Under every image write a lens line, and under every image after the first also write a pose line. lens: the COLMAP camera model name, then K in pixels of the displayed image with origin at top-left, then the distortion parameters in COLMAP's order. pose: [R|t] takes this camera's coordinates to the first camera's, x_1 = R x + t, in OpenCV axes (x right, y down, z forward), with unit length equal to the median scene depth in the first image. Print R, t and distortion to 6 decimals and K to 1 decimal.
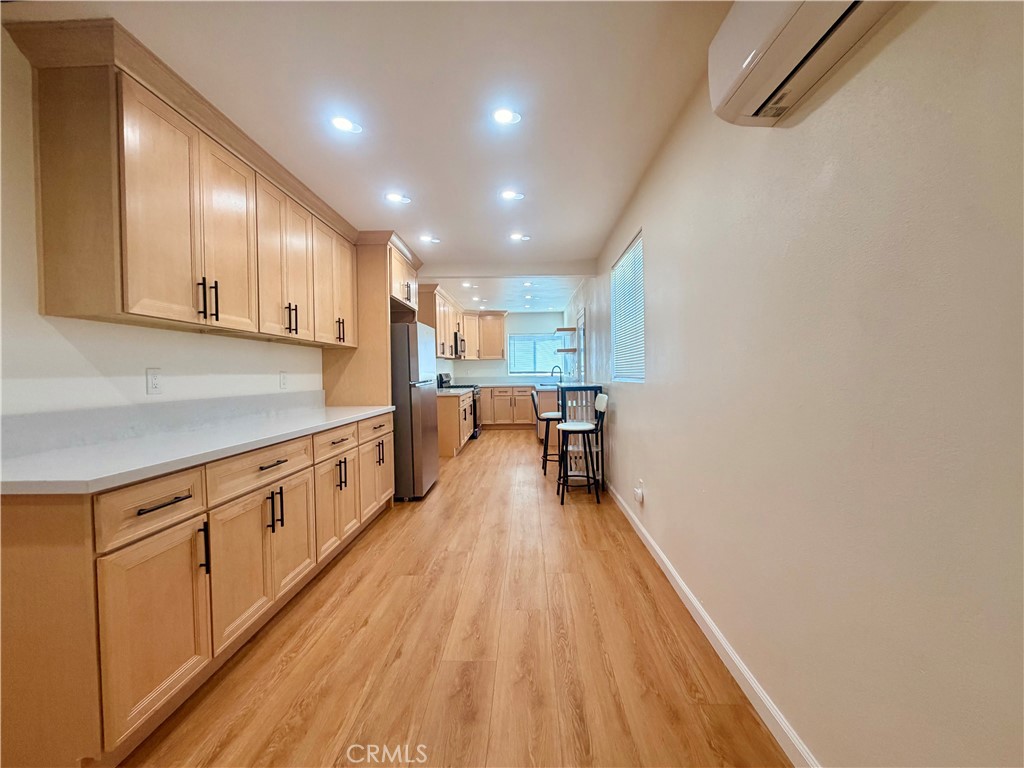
lens RADIAL K [[408.3, 0, 510.4], [0, 408.3, 384.3], [0, 0, 1]] dist [0.000120, -0.000276]
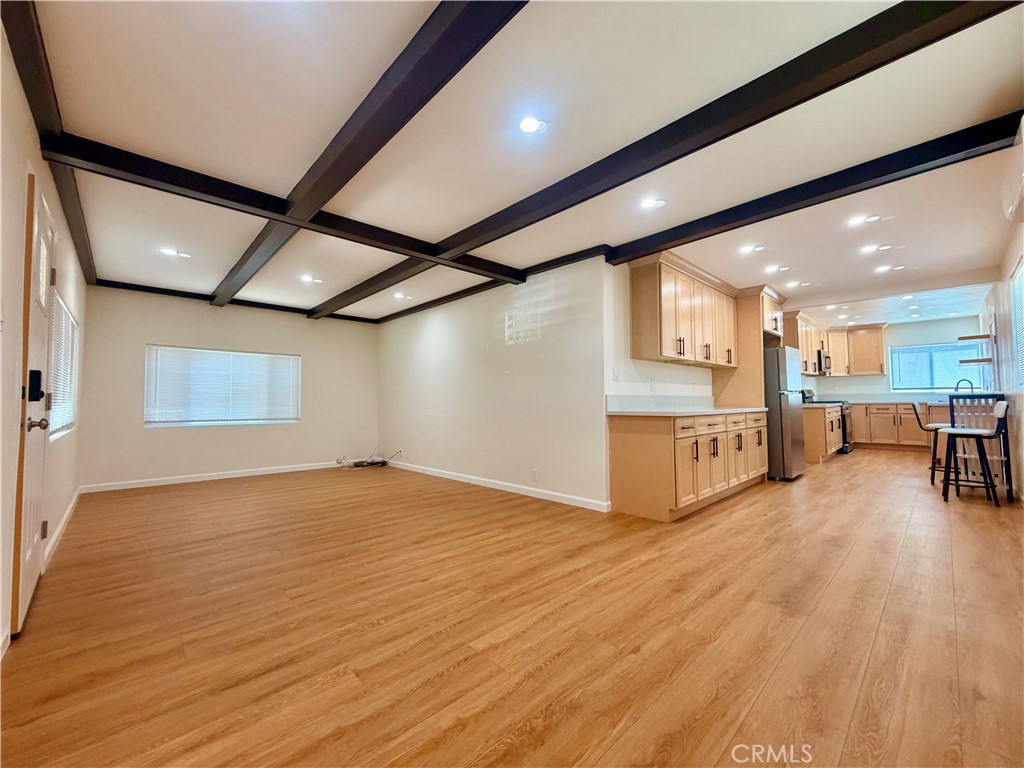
lens RADIAL K [[408.3, 0, 510.4], [0, 408.3, 384.3], [0, 0, 1]] dist [0.000120, -0.000276]
pose [[0.713800, -0.021334, -0.700025, 0.035251], [-0.021000, 0.998435, -0.051841, 0.033870], [0.700035, 0.051704, 0.712235, -0.323860]]
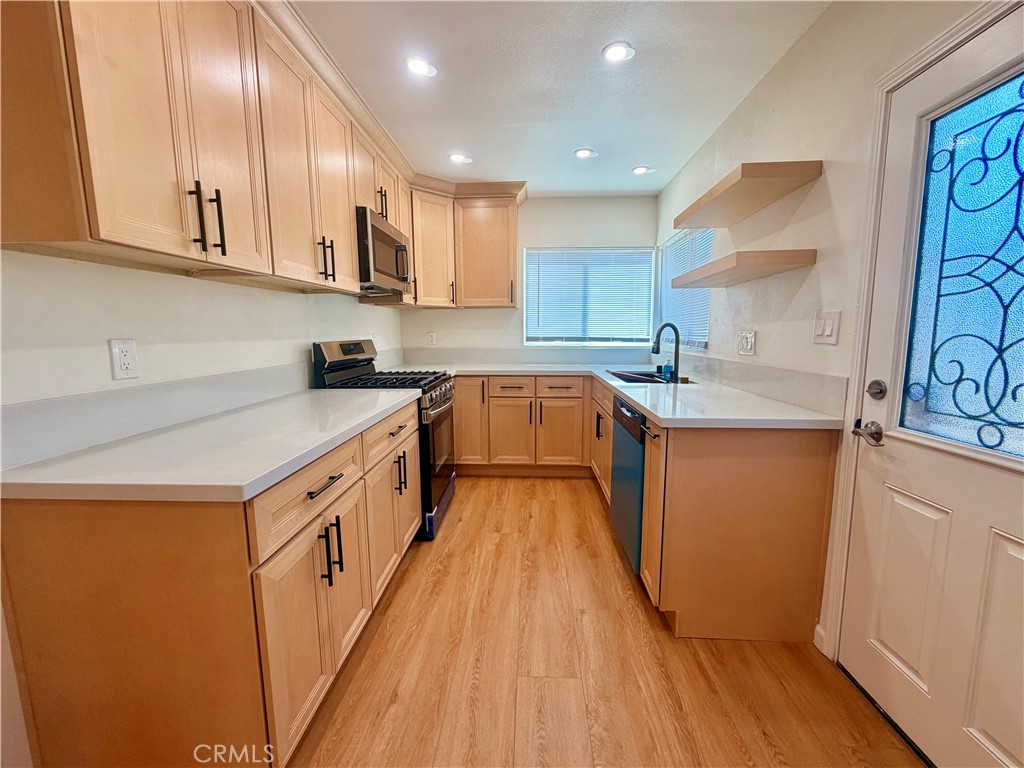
lens RADIAL K [[408.3, 0, 510.4], [0, 408.3, 384.3], [0, 0, 1]] dist [0.000120, -0.000276]
pose [[0.999885, 0.013797, -0.006276, -0.020347], [-0.013167, 0.995743, 0.091224, -0.025465], [0.007508, -0.091131, 0.995811, 0.720618]]
